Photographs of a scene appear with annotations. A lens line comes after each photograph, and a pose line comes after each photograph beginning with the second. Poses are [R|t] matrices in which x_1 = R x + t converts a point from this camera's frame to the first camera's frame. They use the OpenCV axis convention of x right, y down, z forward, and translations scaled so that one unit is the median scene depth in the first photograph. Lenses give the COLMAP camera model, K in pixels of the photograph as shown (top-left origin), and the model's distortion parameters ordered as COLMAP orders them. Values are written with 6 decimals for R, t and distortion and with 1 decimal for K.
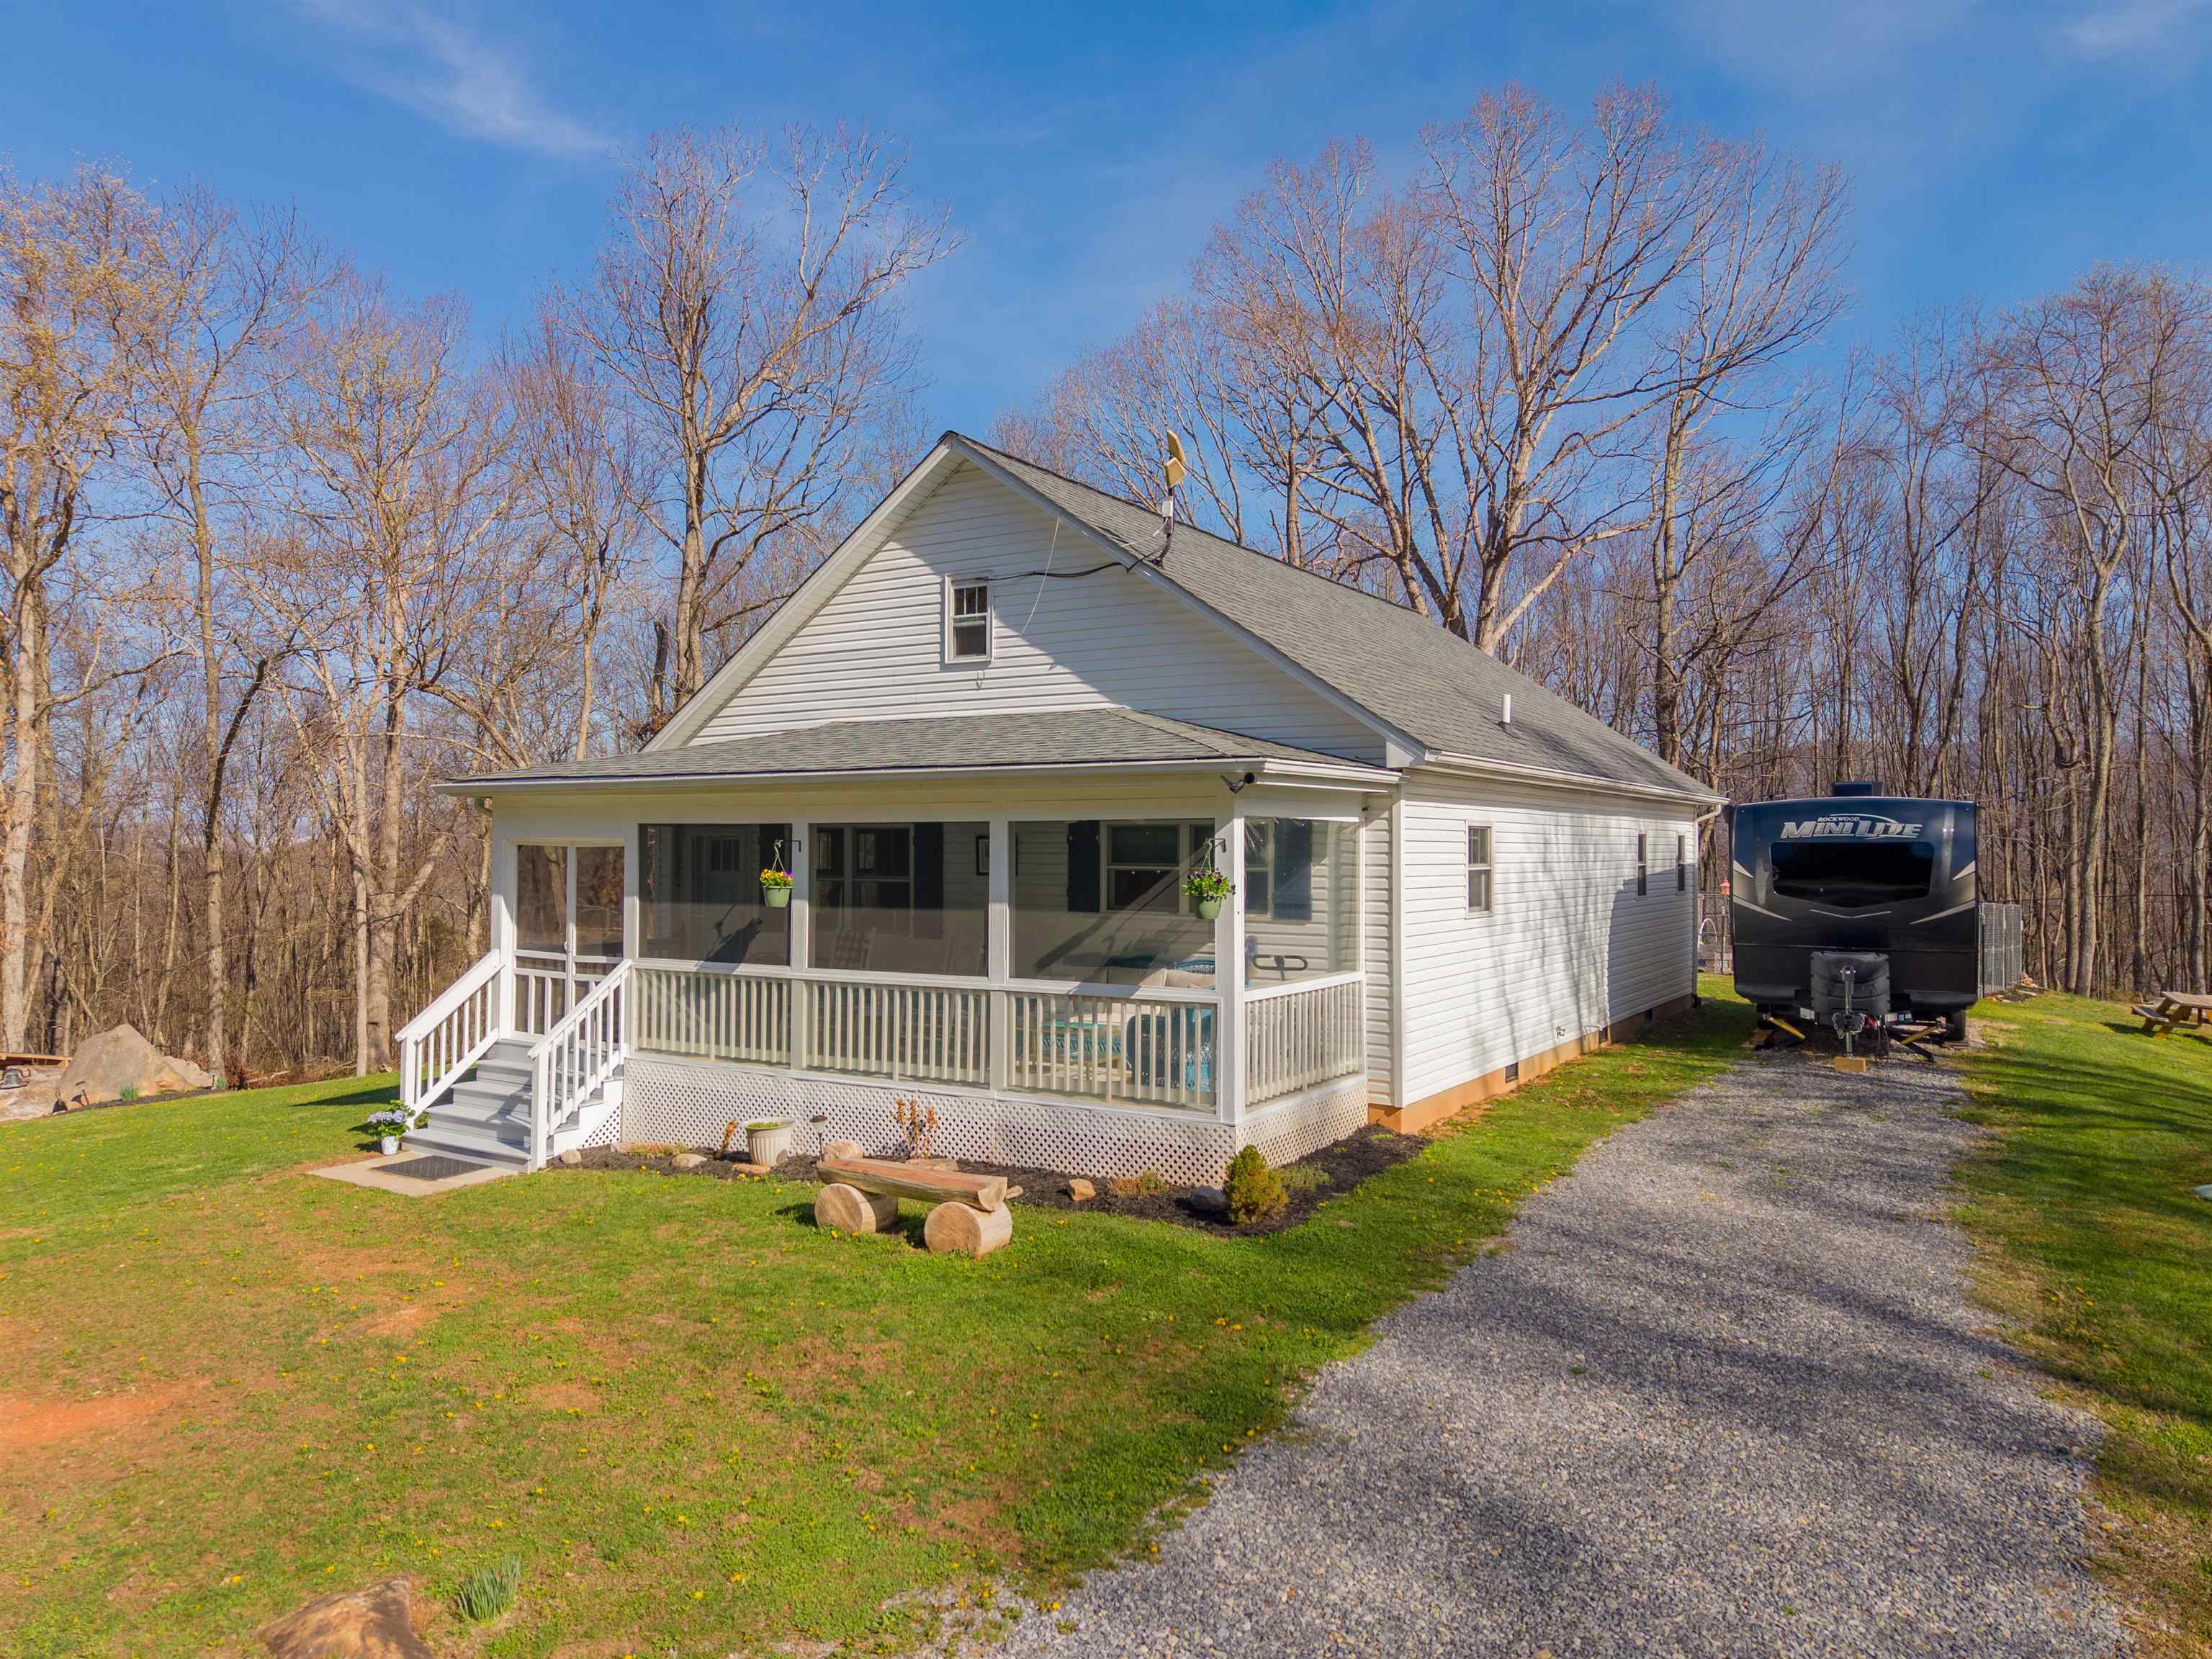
lens RADIAL K [[1480.7, 0, 1104.7], [0, 1480.7, 840.6], [0, 0, 1]] dist [0.008334, -0.004718]
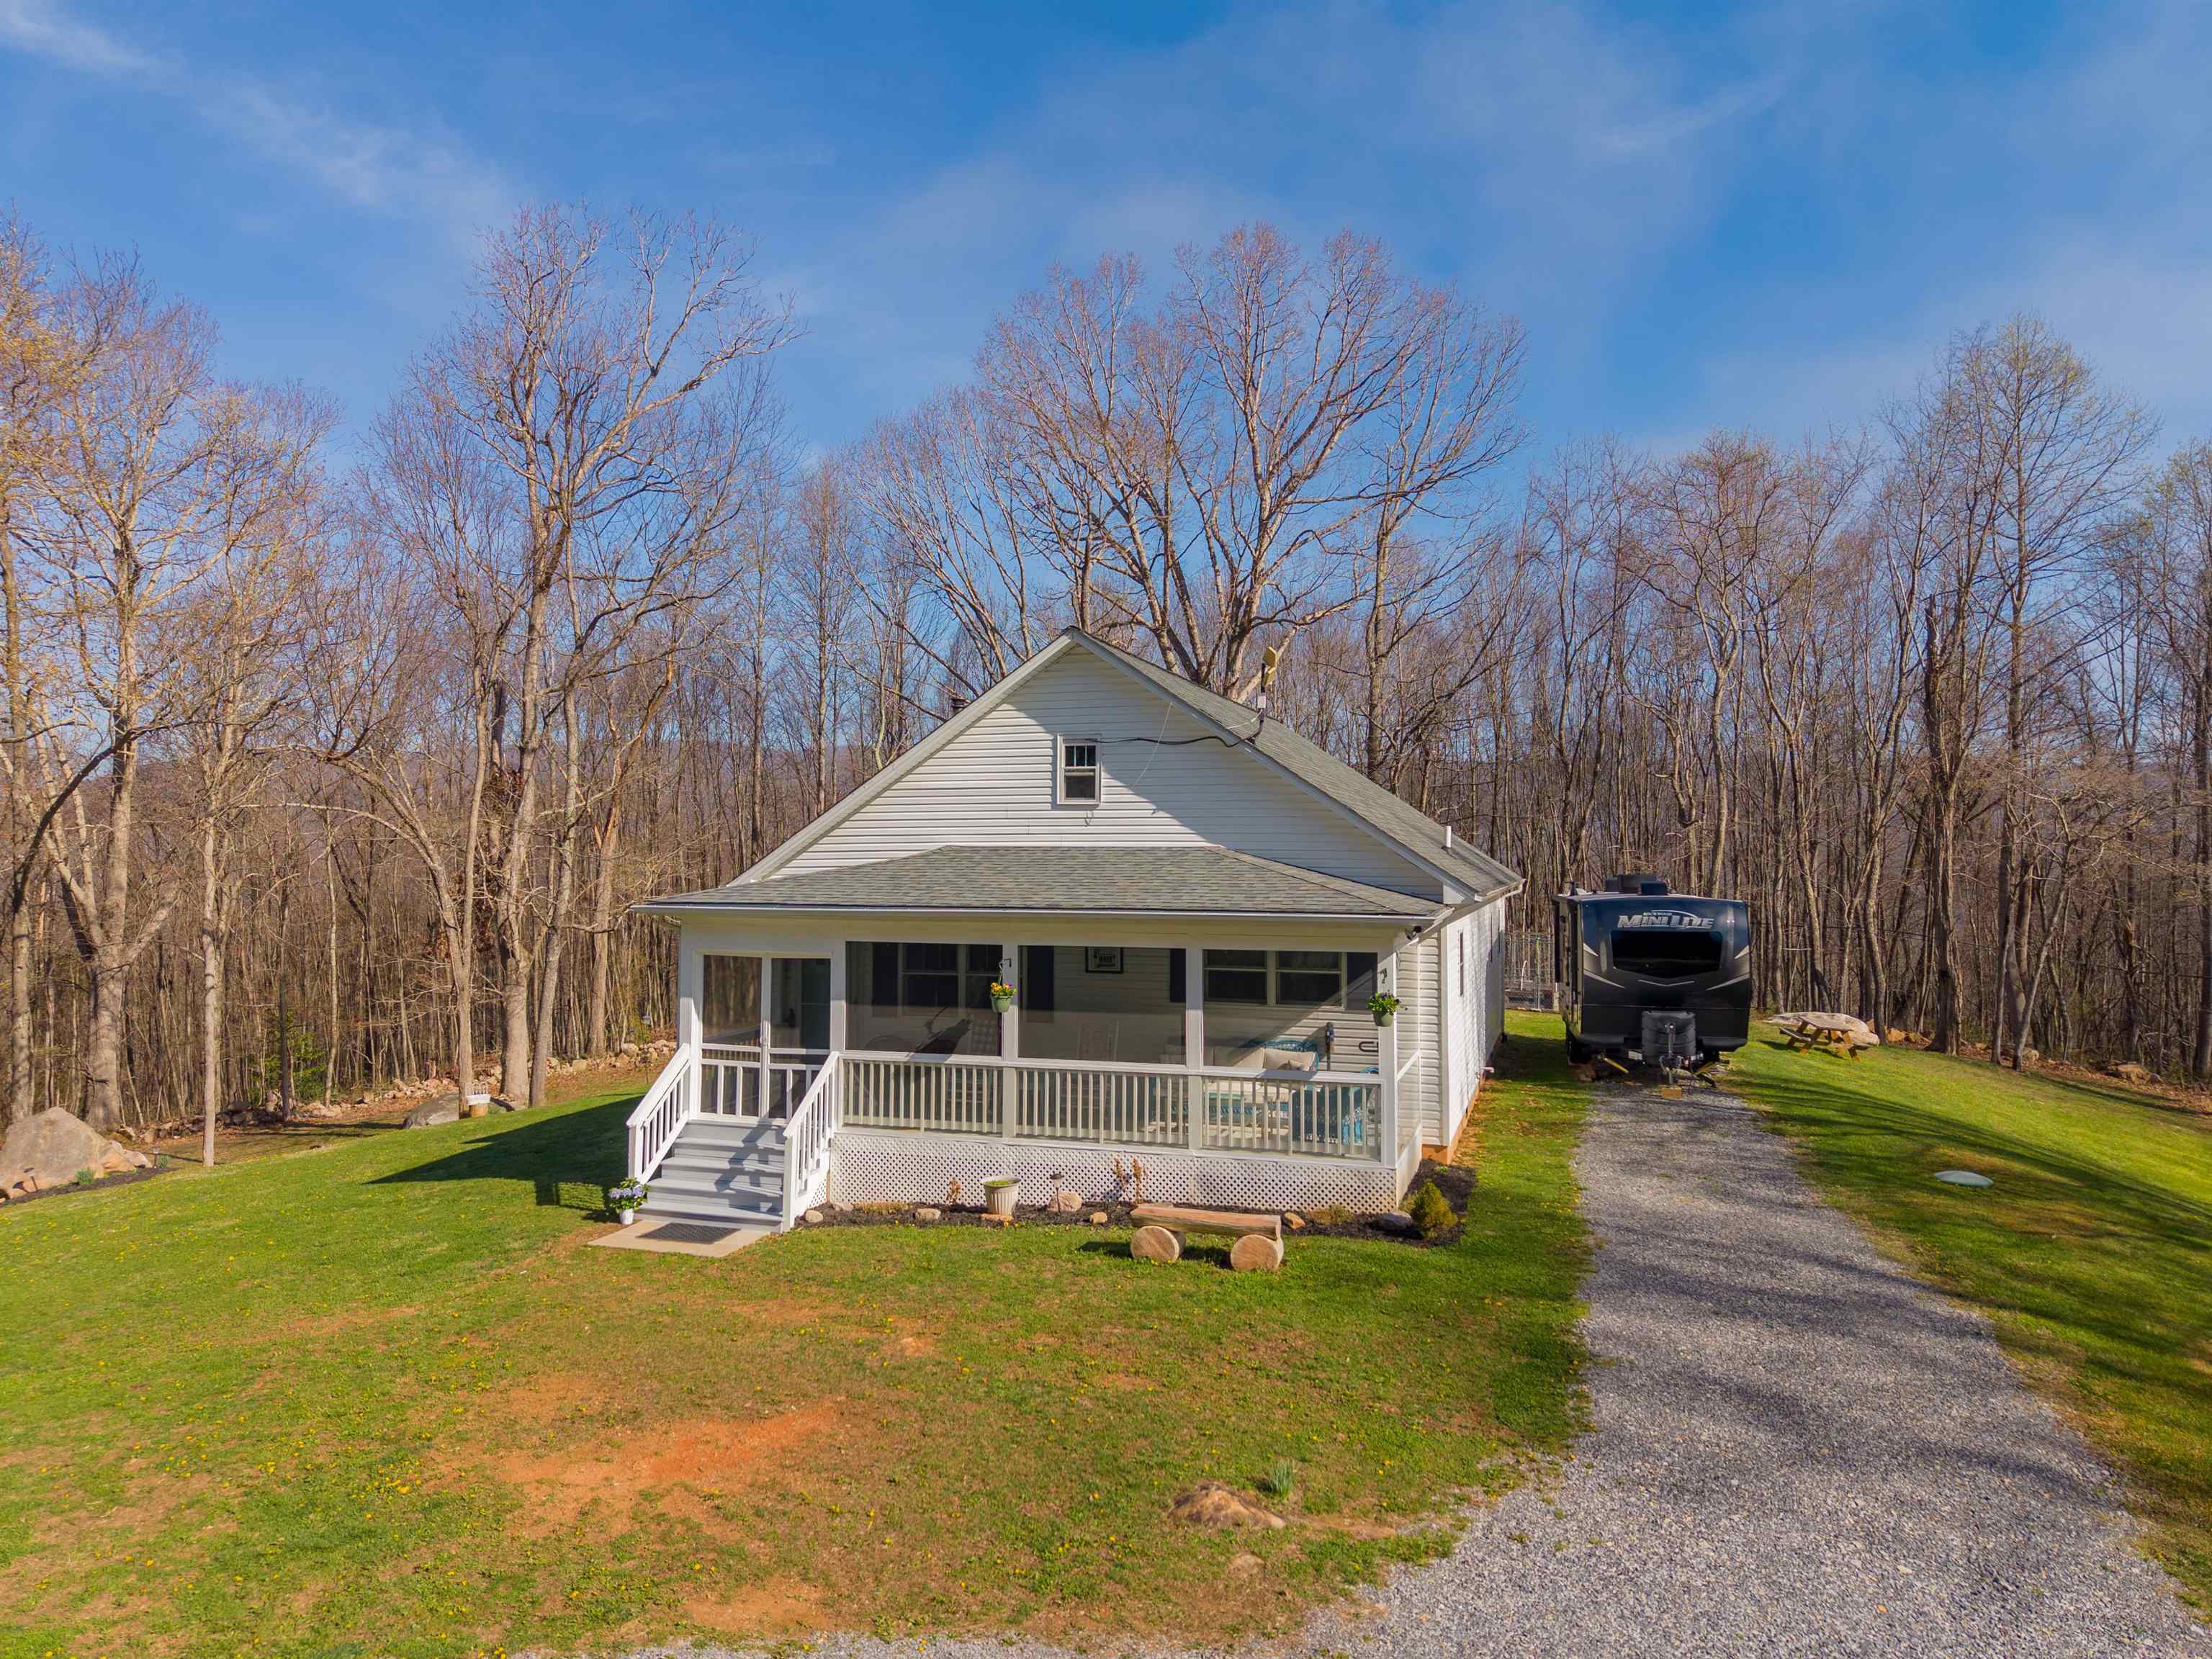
lens RADIAL K [[1479.2, 0, 1106.0], [0, 1479.2, 829.5], [0, 0, 1]] dist [0.021449, -0.023649]
pose [[0.967978, 0.004606, 0.250992, -0.437046], [-0.001500, 0.999920, -0.012563, -0.094068], [-0.251030, 0.011784, 0.967908, -0.258762]]
